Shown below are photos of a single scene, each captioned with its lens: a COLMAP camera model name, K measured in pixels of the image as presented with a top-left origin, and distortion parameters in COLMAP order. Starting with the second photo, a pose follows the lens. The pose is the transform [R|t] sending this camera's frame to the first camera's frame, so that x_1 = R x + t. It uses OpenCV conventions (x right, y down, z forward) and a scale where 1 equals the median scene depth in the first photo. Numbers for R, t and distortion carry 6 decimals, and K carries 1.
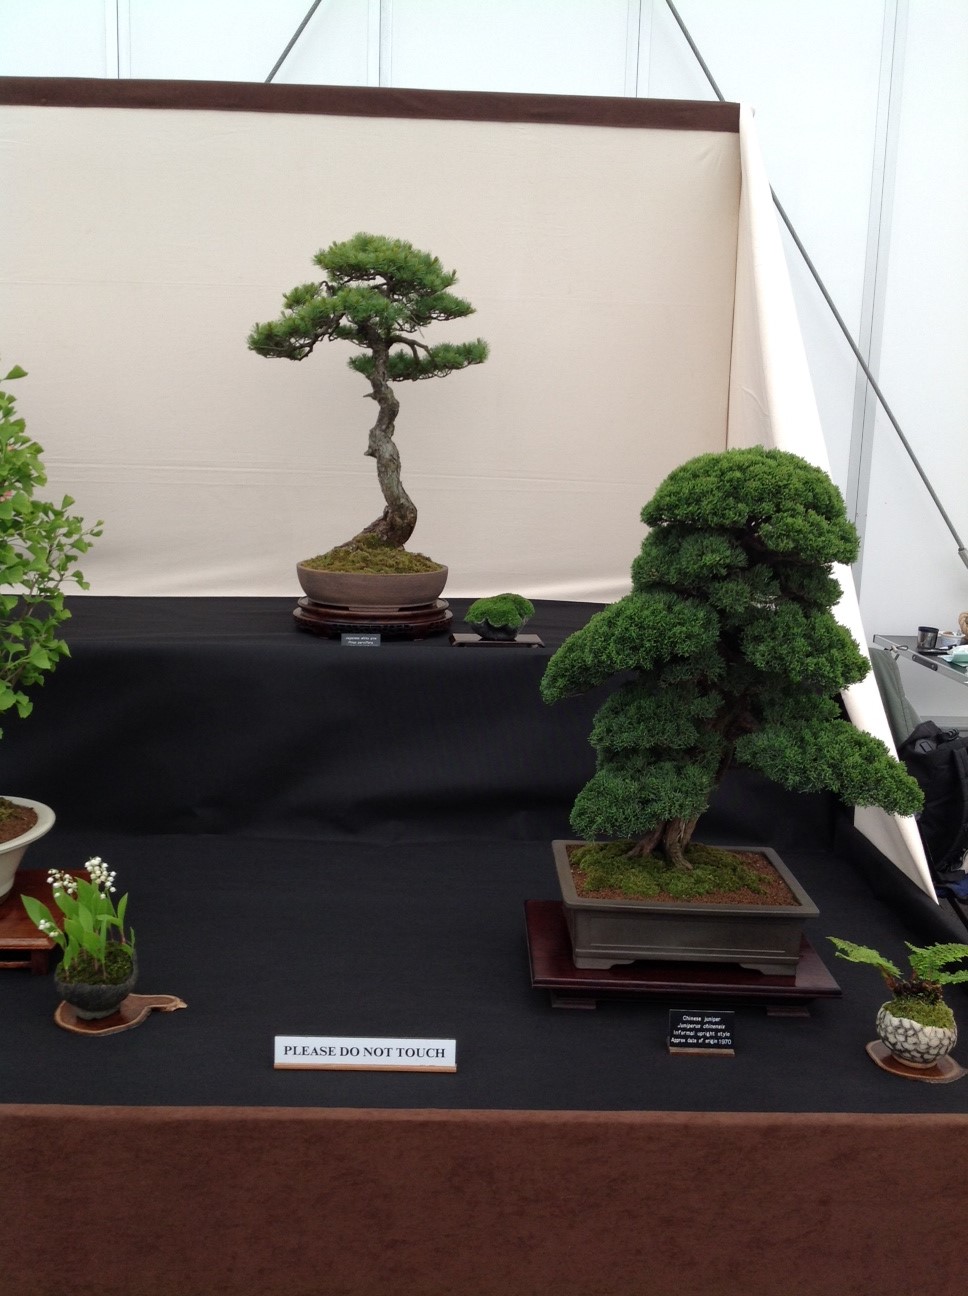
lens RADIAL K [[1187.3, 0, 484.9], [0, 1187.3, 652.2], [0, 0, 1]] dist [0.073641, -0.123112]
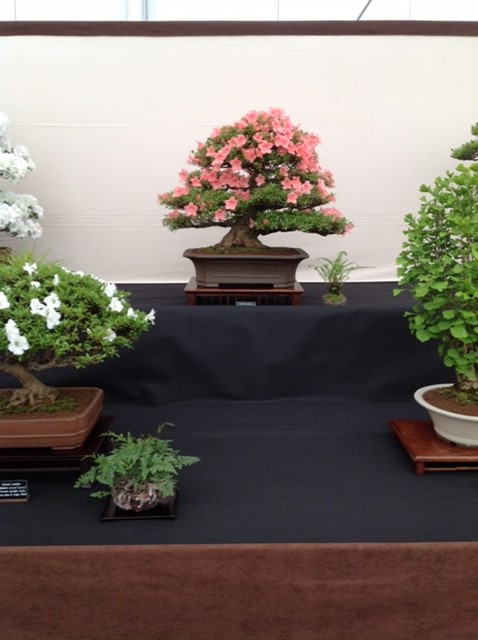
lens RADIAL K [[586.3, 0, 238.4], [0, 586.3, 320.7], [0, 0, 1]] dist [0.073641, -0.123112]
pose [[0.999188, -0.012101, -0.038431, -0.518109], [0.013171, 0.999529, 0.027718, -0.012514], [0.038078, -0.028201, 0.998877, 0.000442]]
